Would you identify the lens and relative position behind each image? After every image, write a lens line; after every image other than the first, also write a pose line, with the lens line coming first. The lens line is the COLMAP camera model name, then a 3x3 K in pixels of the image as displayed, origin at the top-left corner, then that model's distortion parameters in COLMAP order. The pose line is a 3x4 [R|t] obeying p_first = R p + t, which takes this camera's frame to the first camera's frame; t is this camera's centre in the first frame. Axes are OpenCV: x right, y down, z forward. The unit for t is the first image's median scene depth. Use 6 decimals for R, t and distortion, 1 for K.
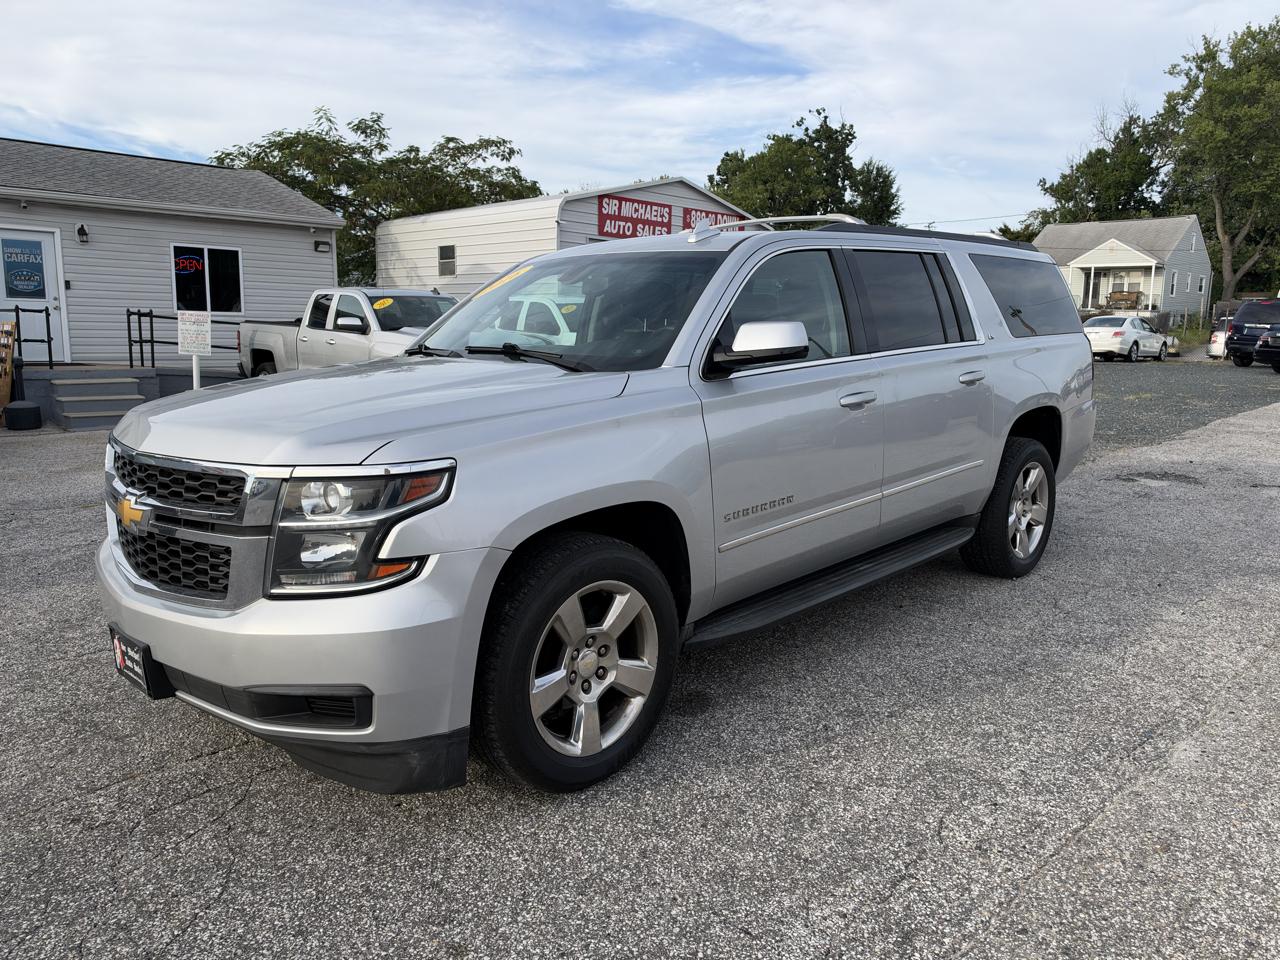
lens RADIAL K [[942.1, 0, 629.8], [0, 942.1, 453.1], [0, 0, 1]] dist [0.011579, -0.032676]
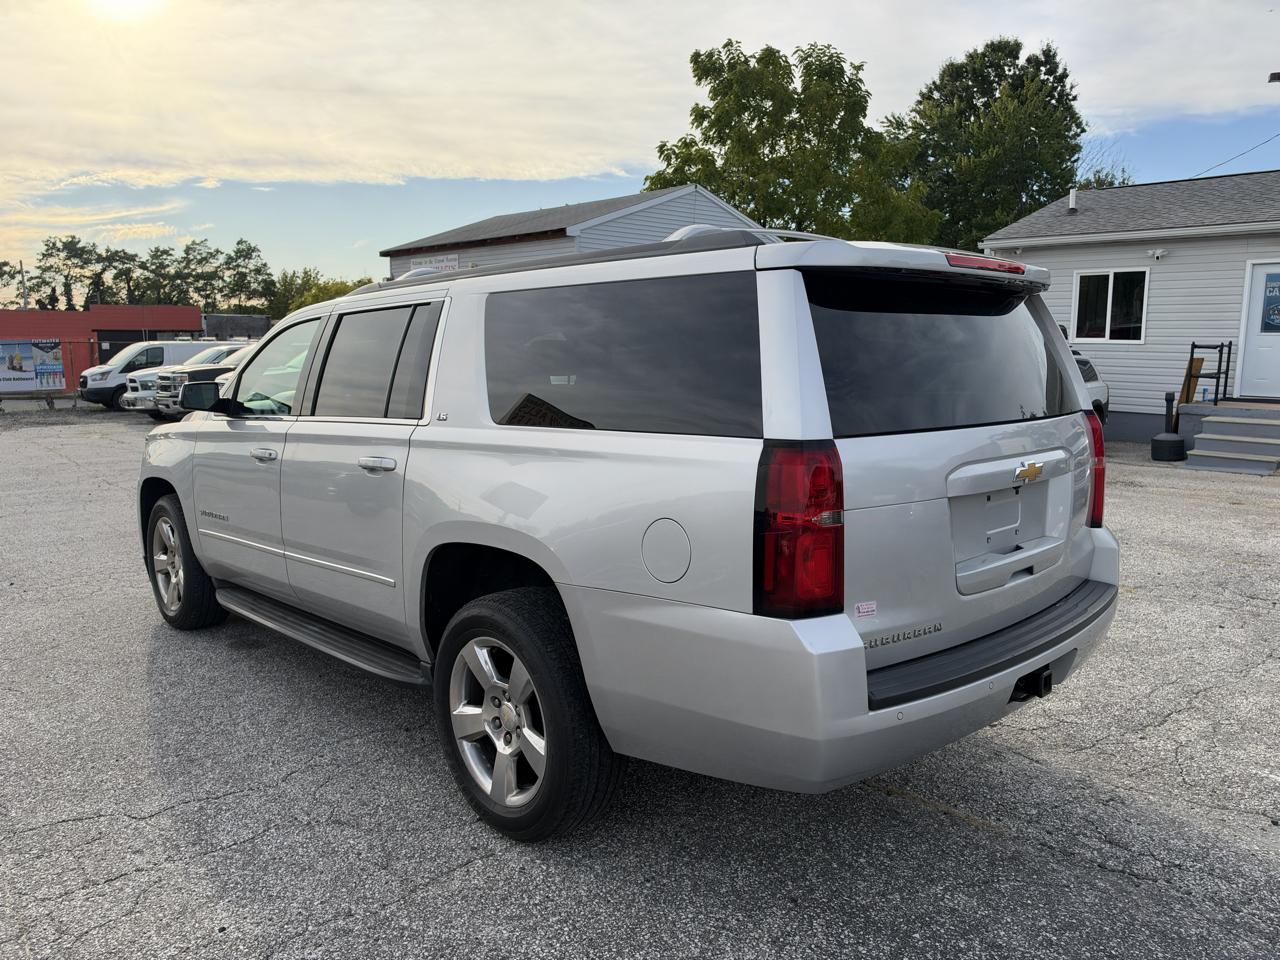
lens RADIAL K [[942.1, 0, 628.6], [0, 942.1, 468.0], [0, 0, 1]] dist [0.011579, -0.032676]
pose [[-0.061732, 0.127180, -0.989957, 1.522899], [-0.121529, 0.983511, 0.133930, -0.280095], [0.990666, 0.128576, -0.045258, 1.719855]]
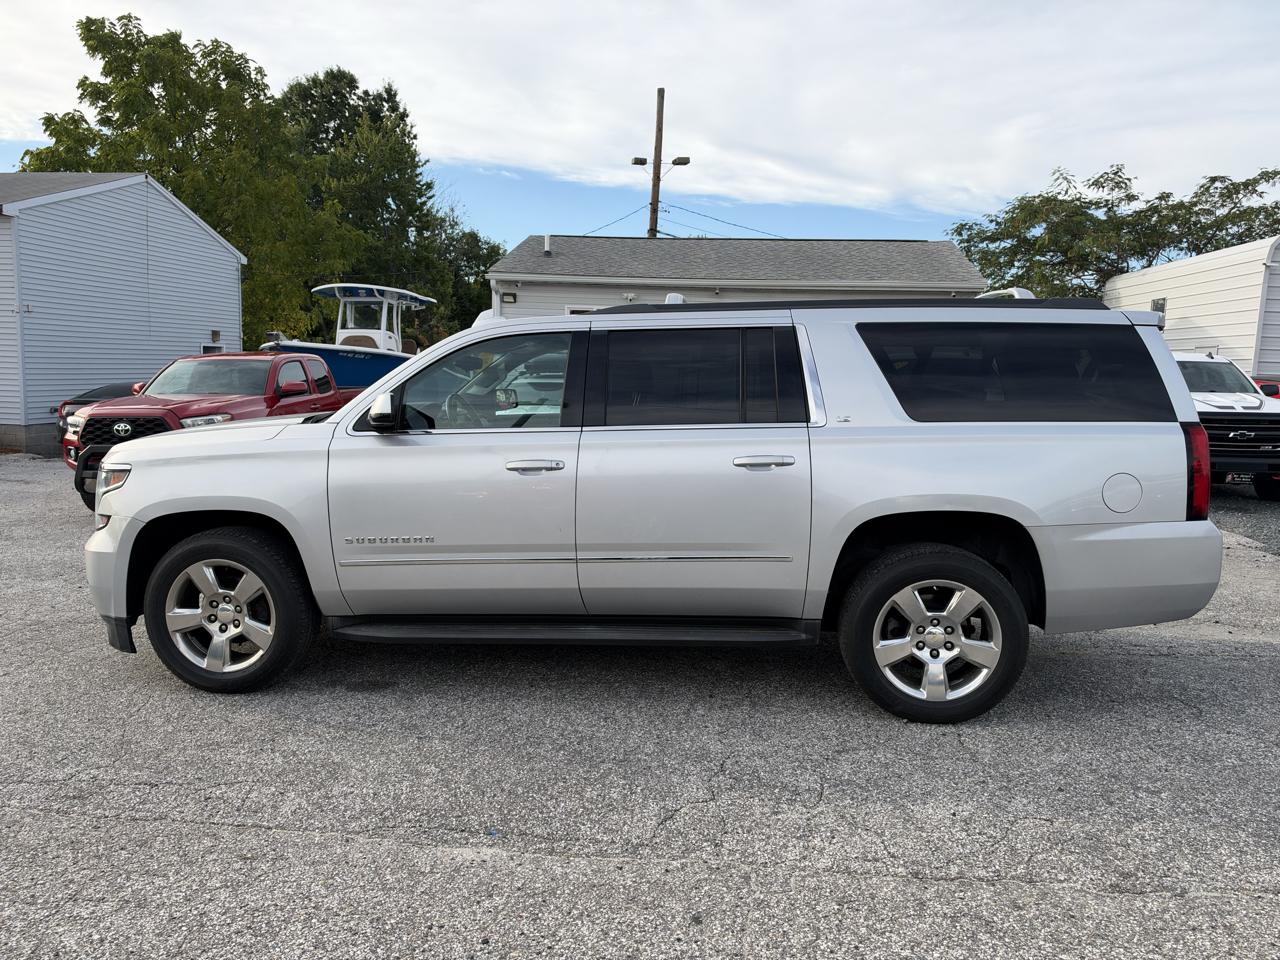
lens RADIAL K [[942.1, 0, 642.7], [0, 942.1, 474.9], [0, 0, 1]] dist [0.011579, -0.032676]
pose [[0.624313, 0.100207, -0.774720, 1.361202], [-0.120719, 0.992201, 0.031055, -0.111777], [0.771790, 0.074135, 0.631541, 0.481120]]
